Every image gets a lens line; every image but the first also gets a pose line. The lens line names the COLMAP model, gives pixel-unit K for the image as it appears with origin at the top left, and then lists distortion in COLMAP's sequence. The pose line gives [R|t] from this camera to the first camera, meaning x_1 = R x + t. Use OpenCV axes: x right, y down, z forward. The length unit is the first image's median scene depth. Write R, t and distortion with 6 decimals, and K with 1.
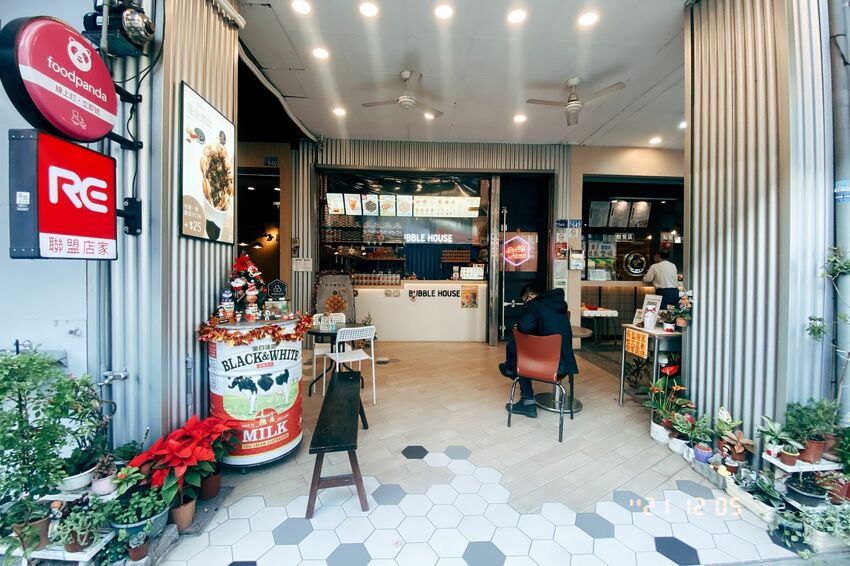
lens RADIAL K [[323.1, 0, 426.0], [0, 323.1, 286.5], [0, 0, 1]] dist [-0.001519, -0.000145]
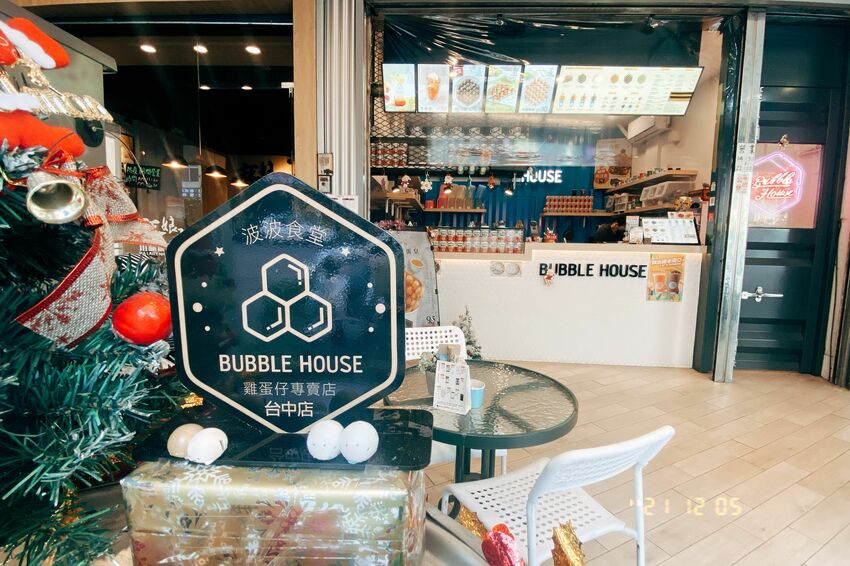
lens RADIAL K [[393.1, 0, 420.9], [0, 393.1, 282.0], [0, 0, 1]] dist [0.001767, -0.002205]
pose [[0.993639, 0.020717, -0.110687, -0.173865], [-0.012527, 0.997166, 0.074187, -0.001917], [0.111911, -0.072329, 0.991083, 0.378995]]
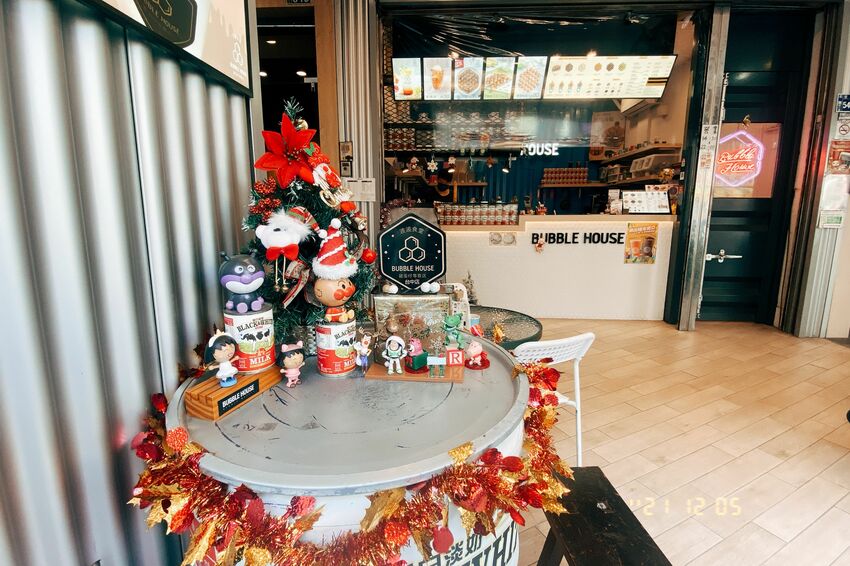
lens RADIAL K [[393.1, 0, 423.7], [0, 393.1, 281.4], [0, 0, 1]] dist [0.001767, -0.002205]
pose [[0.993664, 0.008188, -0.112090, -0.172068], [0.008148, 0.989470, 0.144511, -0.005926], [0.112093, -0.144508, 0.983134, 0.277775]]
